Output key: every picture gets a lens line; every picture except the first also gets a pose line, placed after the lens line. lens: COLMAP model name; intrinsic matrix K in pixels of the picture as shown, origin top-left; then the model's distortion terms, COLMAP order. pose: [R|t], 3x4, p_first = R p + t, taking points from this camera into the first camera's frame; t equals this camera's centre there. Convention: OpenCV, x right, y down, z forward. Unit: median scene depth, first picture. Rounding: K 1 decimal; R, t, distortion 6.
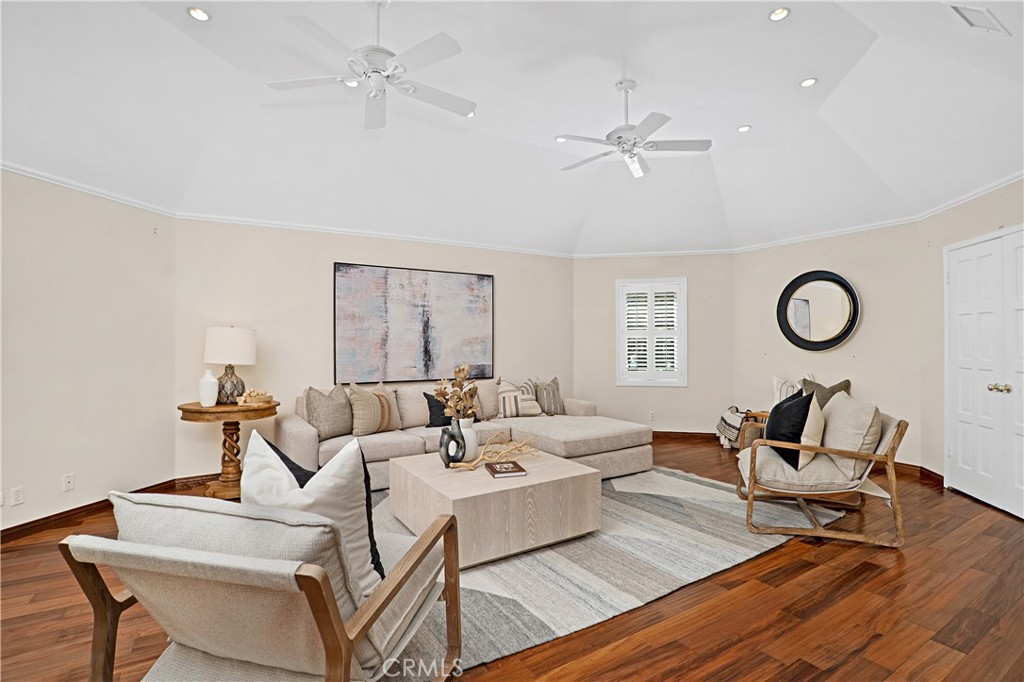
lens RADIAL K [[488.2, 0, 512.0], [0, 488.2, 341.0], [0, 0, 1]] dist [-0.021889, 0.000363]
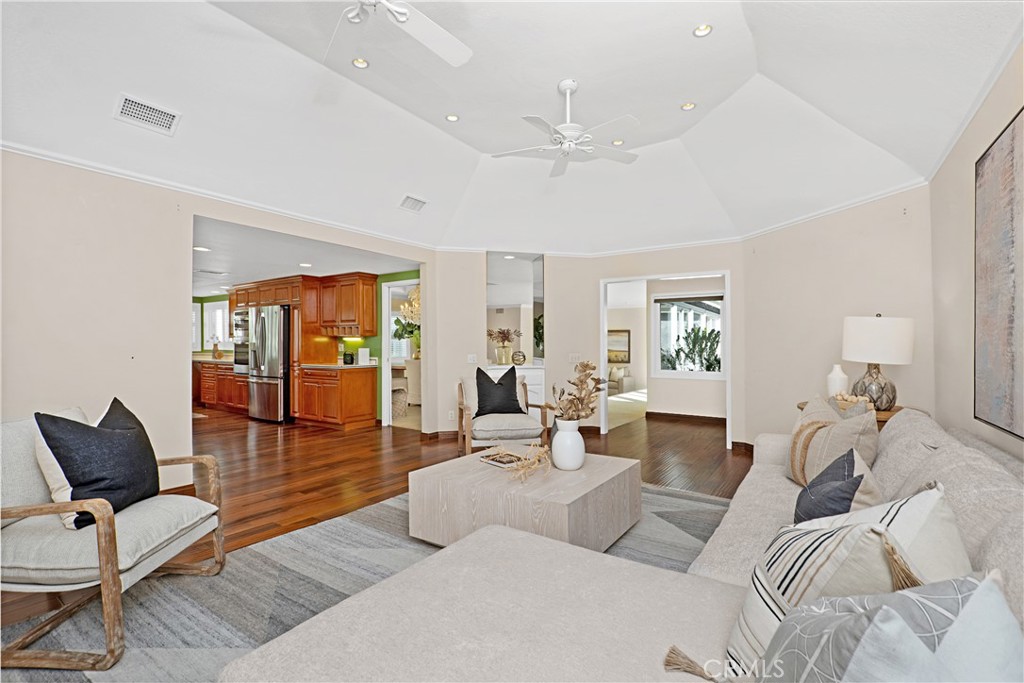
lens RADIAL K [[474.2, 0, 513.4], [0, 474.2, 343.9], [0, 0, 1]] dist [-0.025862, 0.001095]
pose [[-0.911958, 0.003073, -0.410272, 0.225011], [0.005930, 0.999966, -0.005691, 0.015642], [0.410241, -0.007623, -0.911945, 1.159528]]
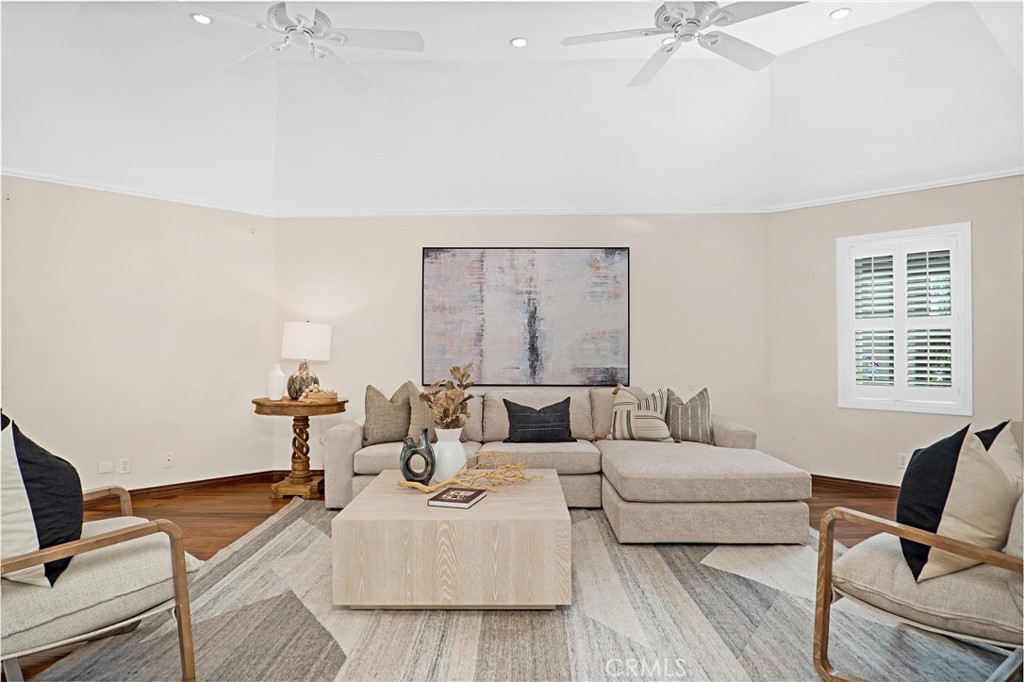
lens RADIAL K [[611.3, 0, 512.1], [0, 611.3, 338.7], [0, 0, 1]] dist [-0.005973, -0.000272]
pose [[0.844517, -0.003284, -0.535519, 0.347952], [0.000084, 0.999982, -0.006000, 0.010730], [0.535529, 0.005022, 0.844502, 0.139157]]
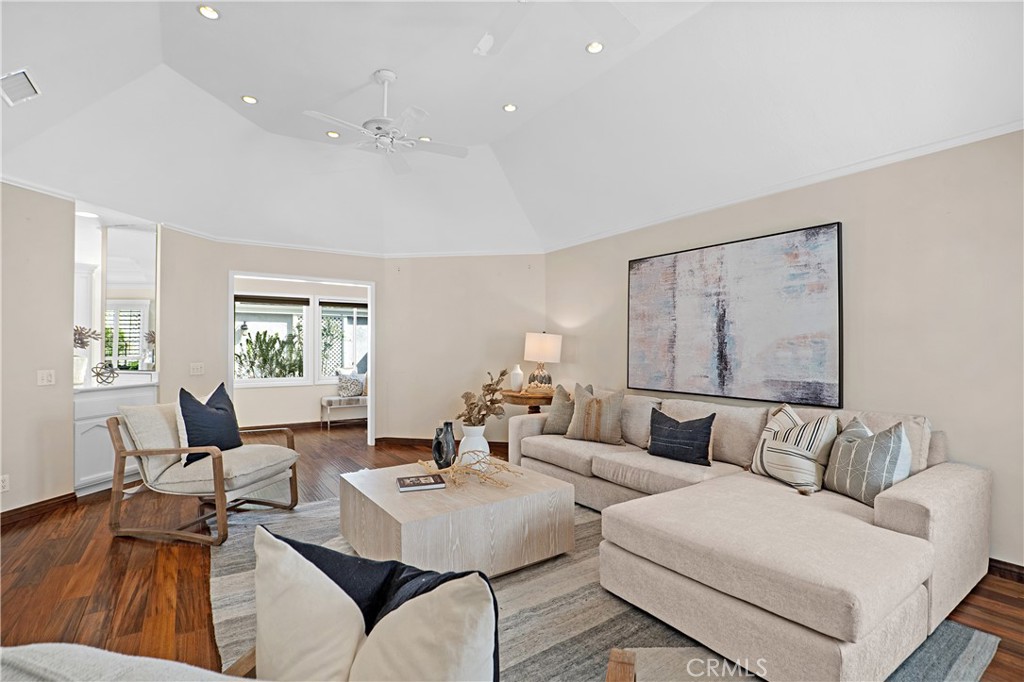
lens RADIAL K [[488.2, 0, 512.0], [0, 488.2, 341.0], [0, 0, 1]] dist [-0.021889, 0.000363]
pose [[0.044866, -0.006822, -0.998970, 0.551725], [0.005847, 0.999961, -0.006566, 0.001466], [0.998976, -0.005547, 0.044904, 0.686104]]
